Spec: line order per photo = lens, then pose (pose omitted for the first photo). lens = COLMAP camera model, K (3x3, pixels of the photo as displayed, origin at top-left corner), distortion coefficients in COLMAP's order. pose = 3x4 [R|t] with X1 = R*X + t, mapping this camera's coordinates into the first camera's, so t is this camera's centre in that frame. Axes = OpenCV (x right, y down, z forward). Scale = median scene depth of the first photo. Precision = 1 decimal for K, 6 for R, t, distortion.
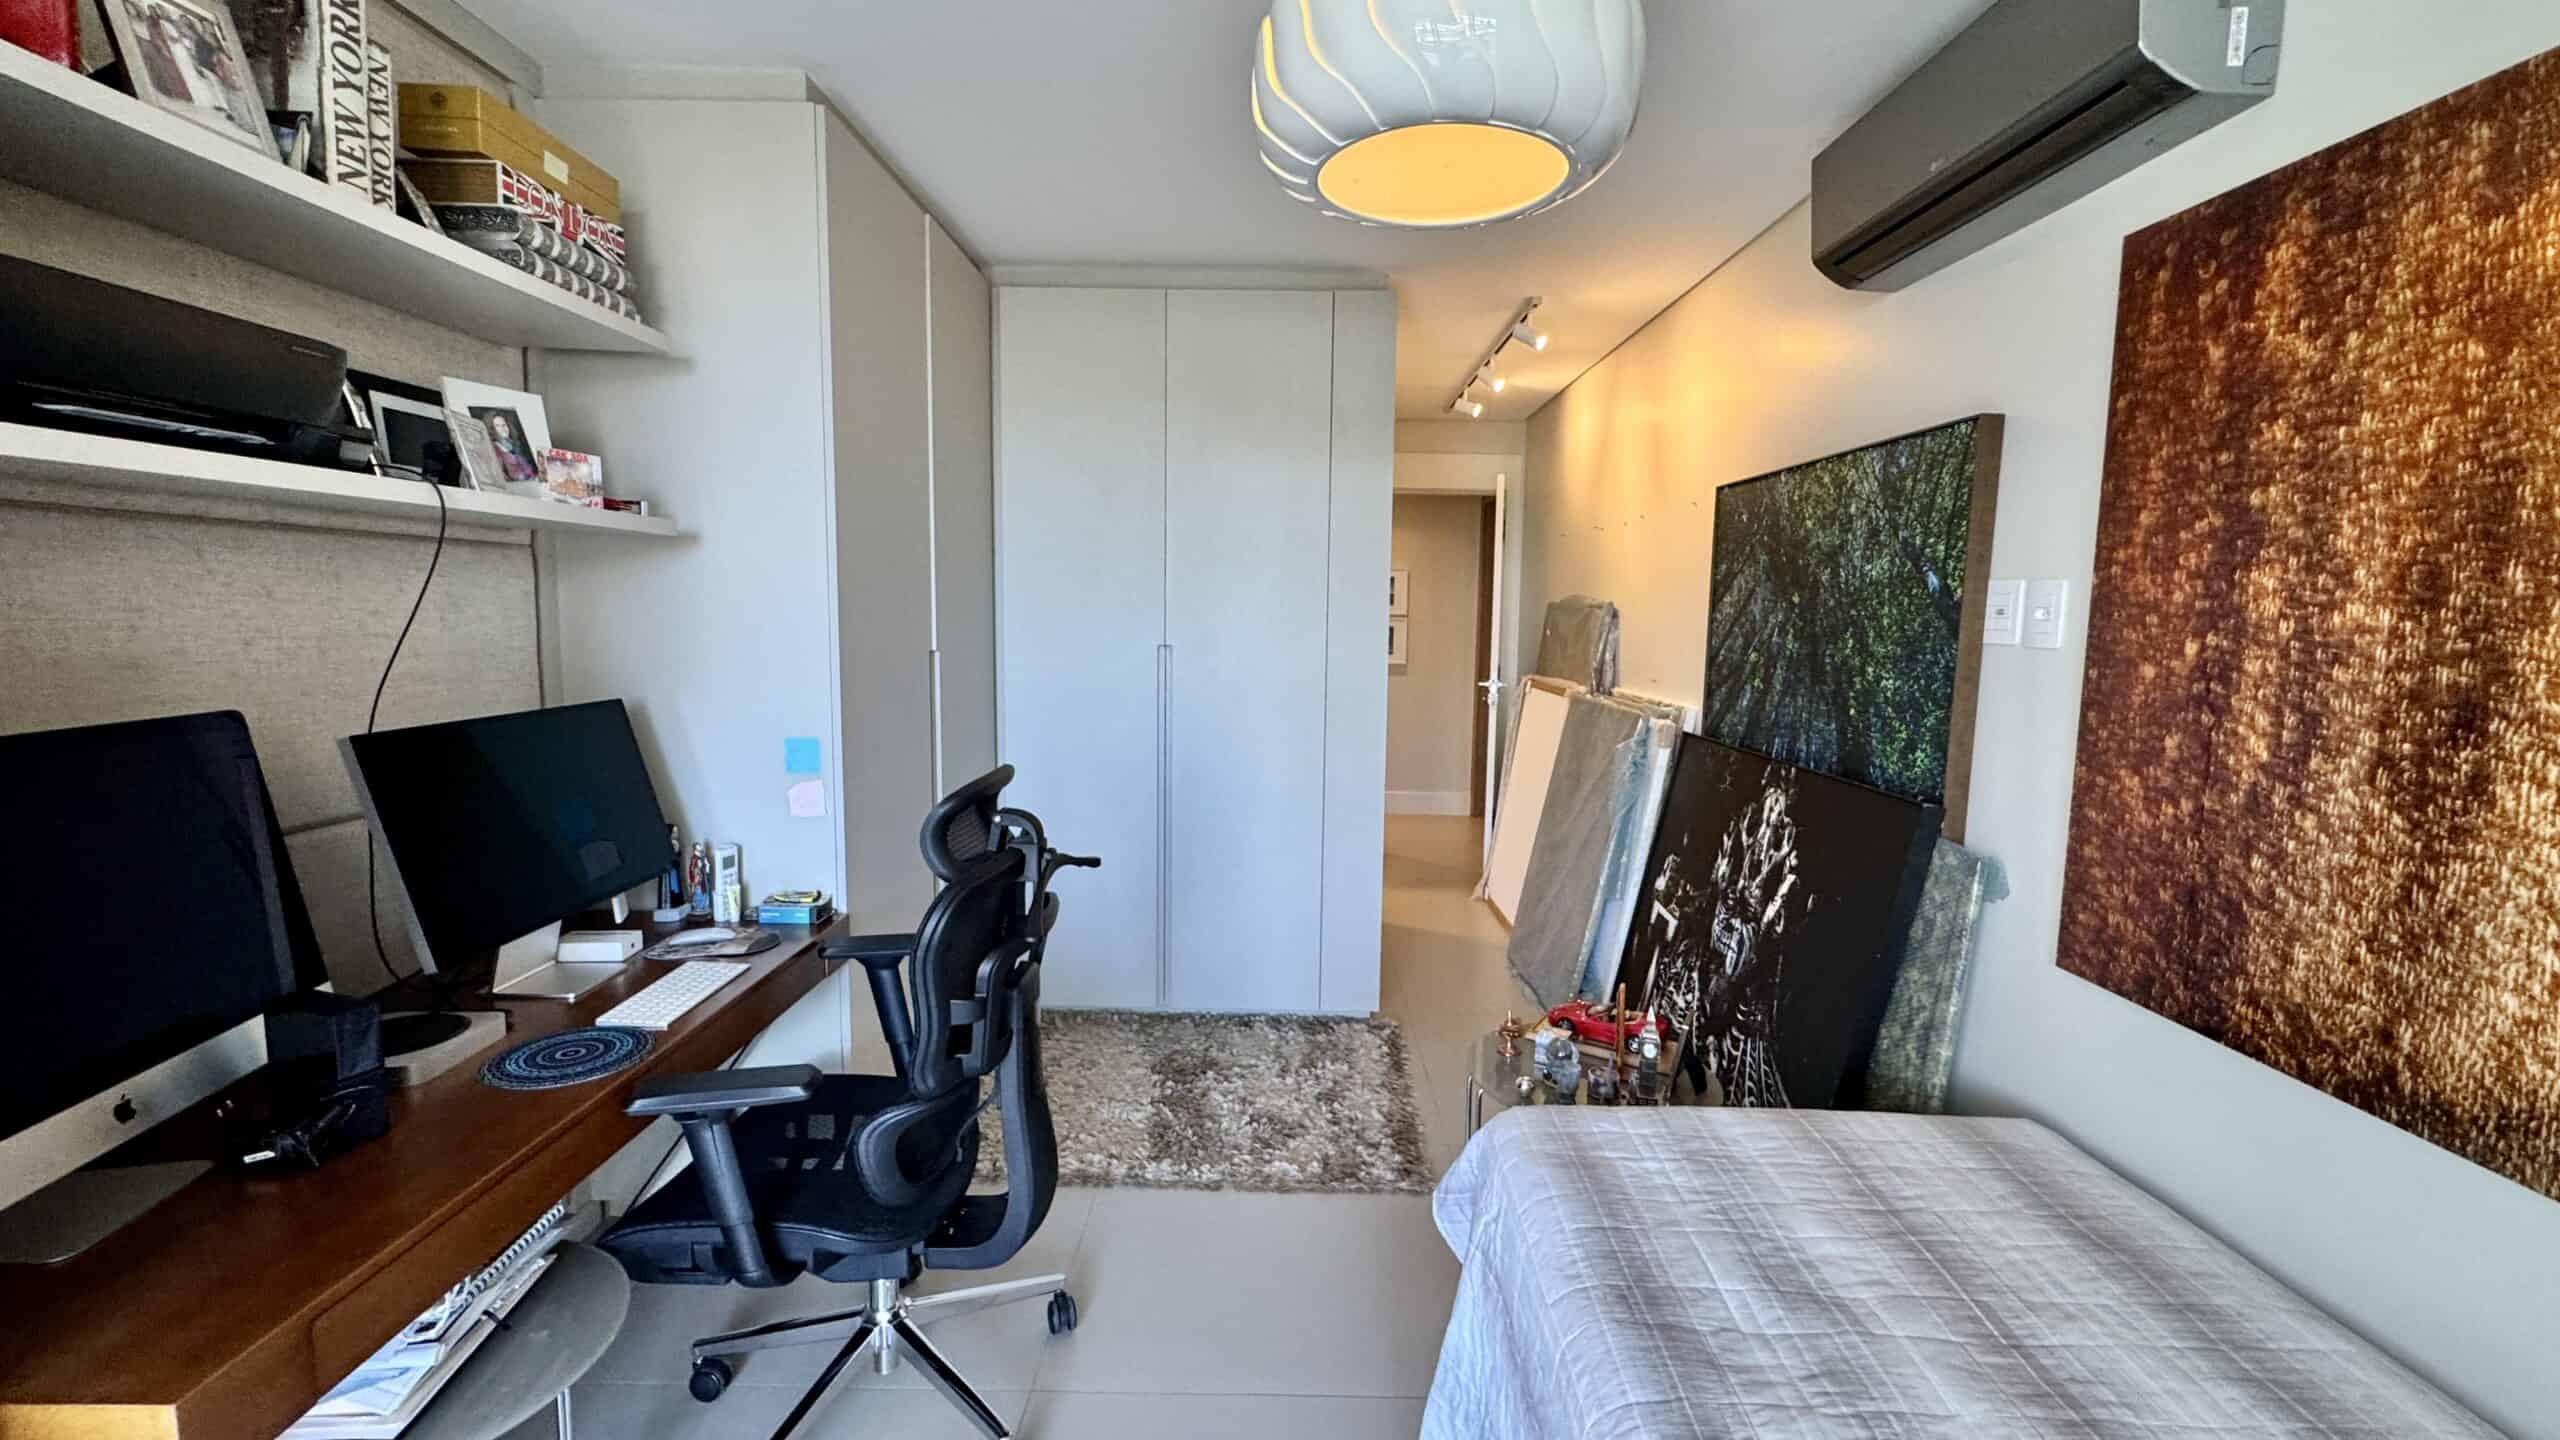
lens RADIAL K [[1026.6, 0, 1289.3], [0, 1026.6, 716.6], [0, 0, 1]] dist [-0.004329, 0.000351]
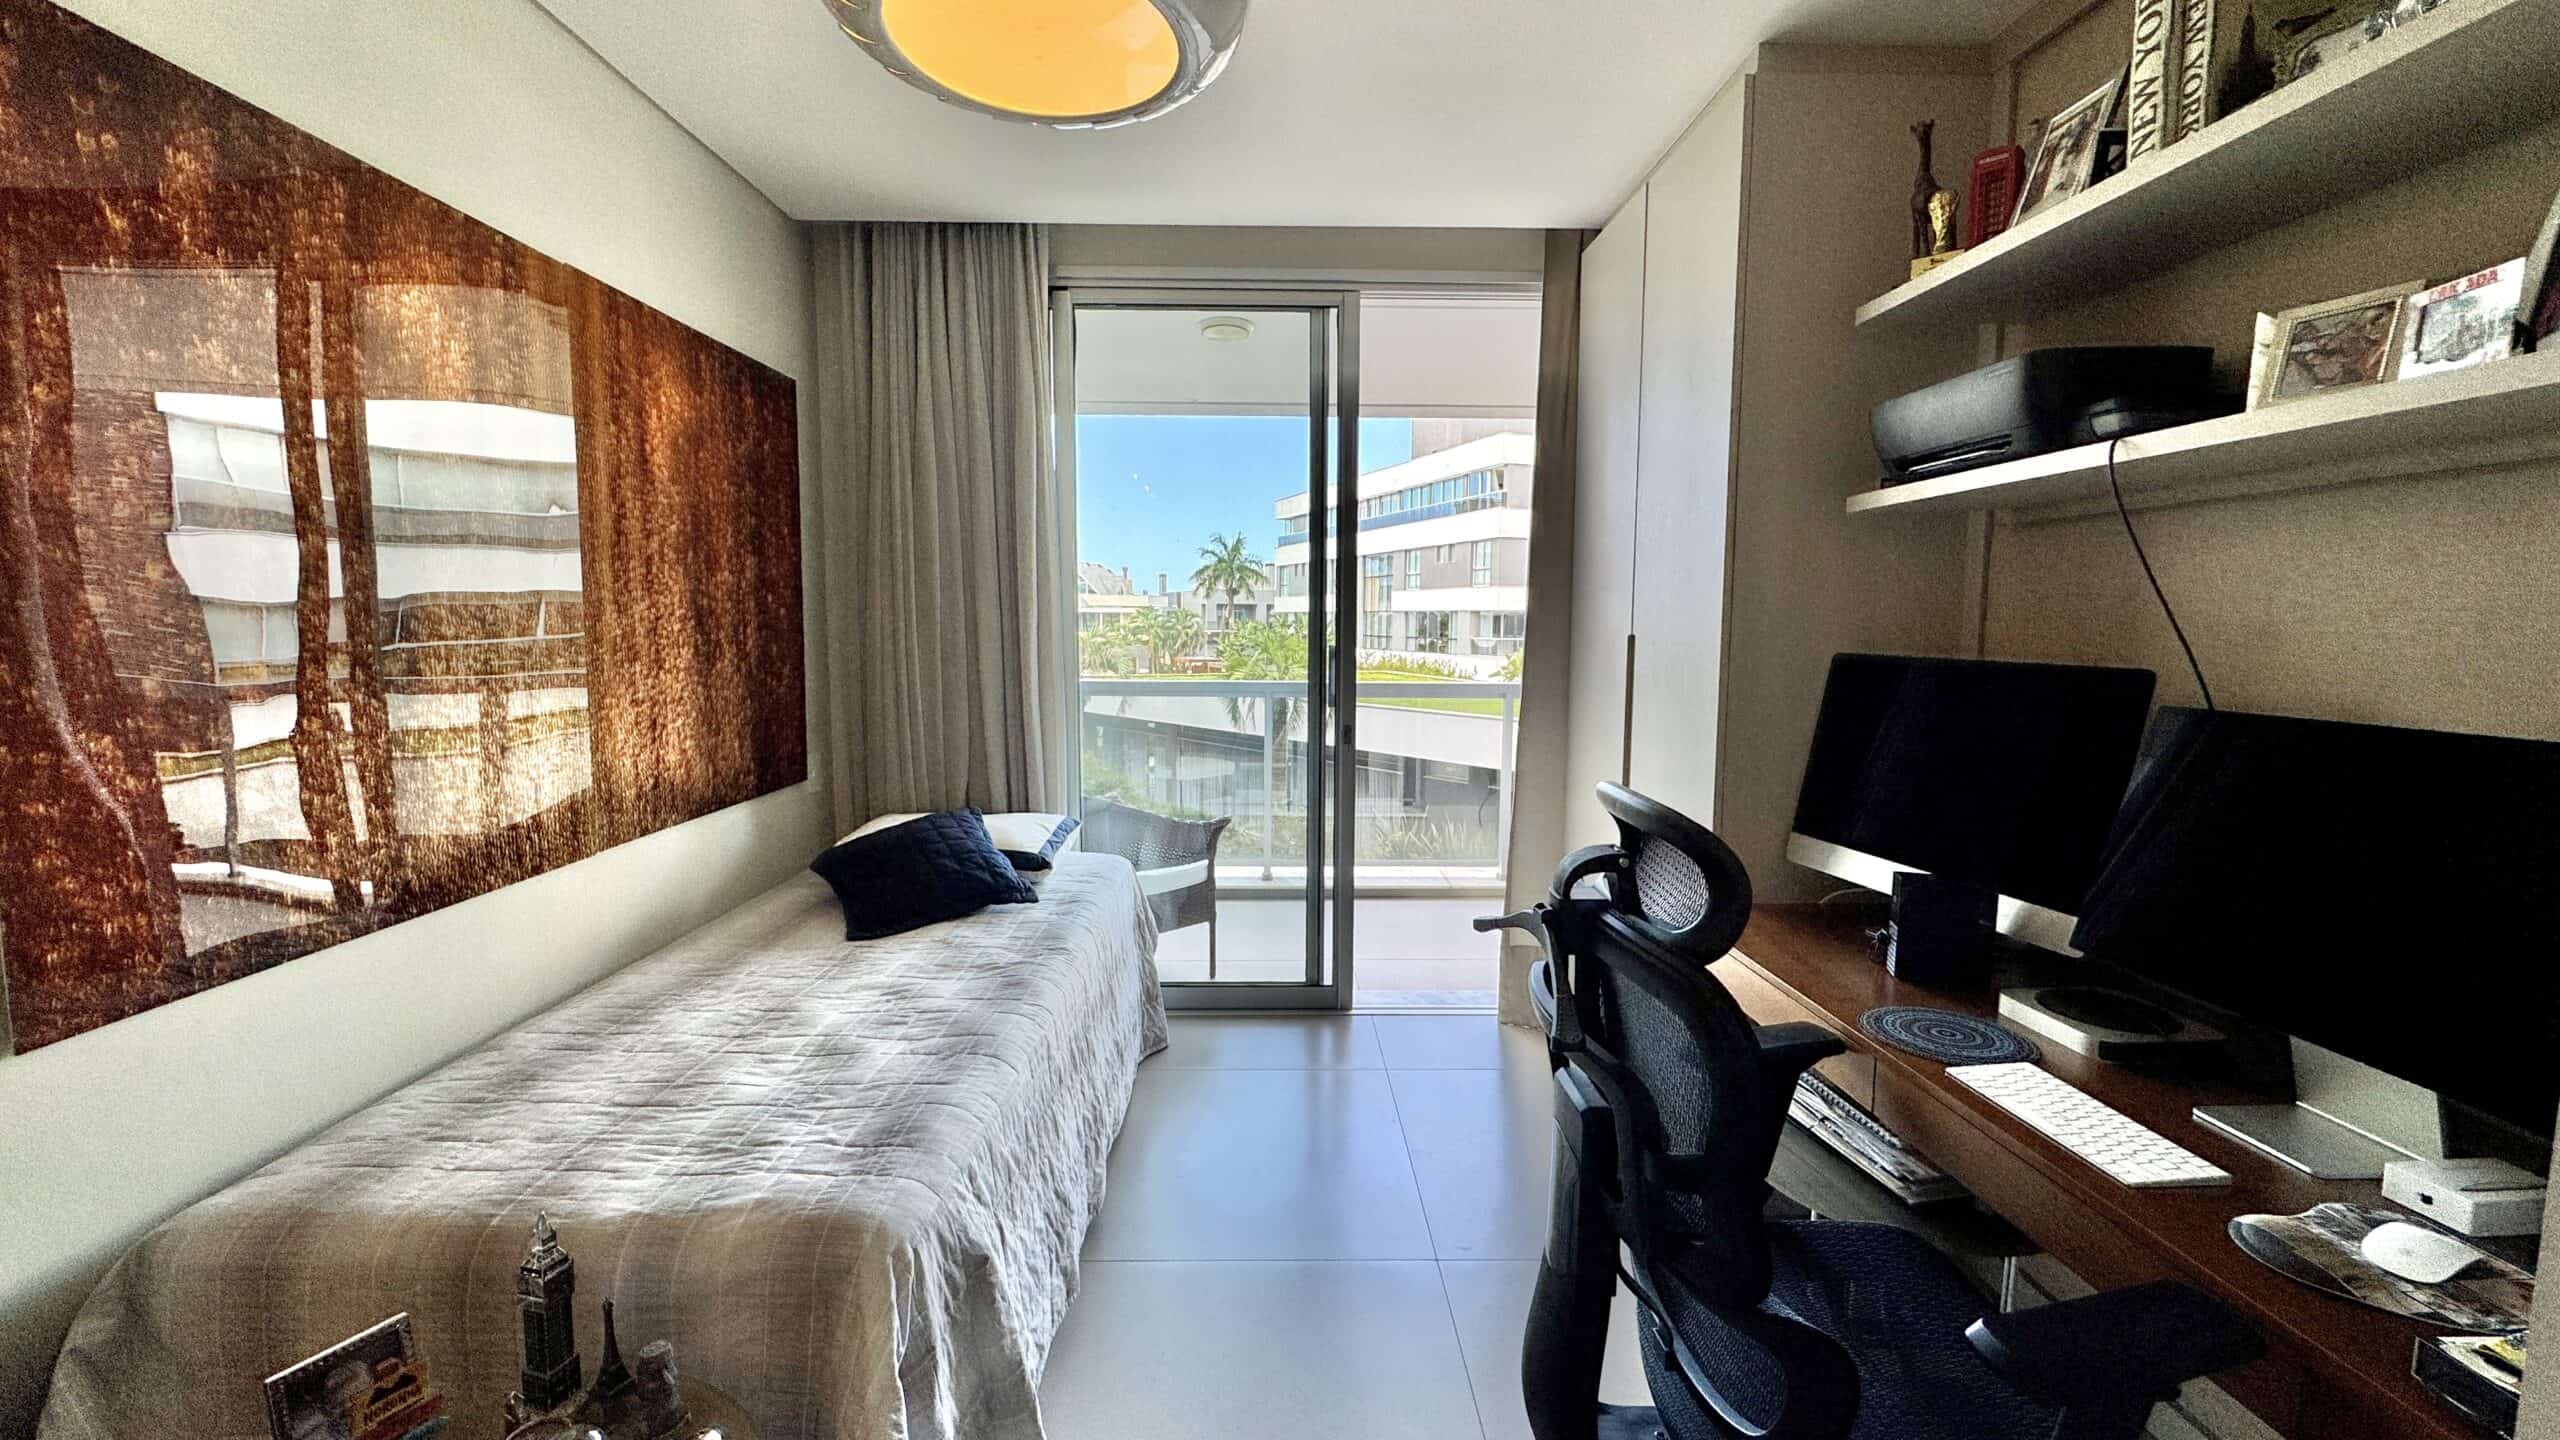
lens RADIAL K [[1026.6, 0, 1254.3], [0, 1026.6, 719.5], [0, 0, 1]] dist [-0.004329, 0.000351]
pose [[-0.999689, -0.023727, 0.007627, -0.060575], [-0.021749, 0.979963, 0.197990, -0.151868], [-0.012172, 0.197763, -0.980174, 2.094588]]
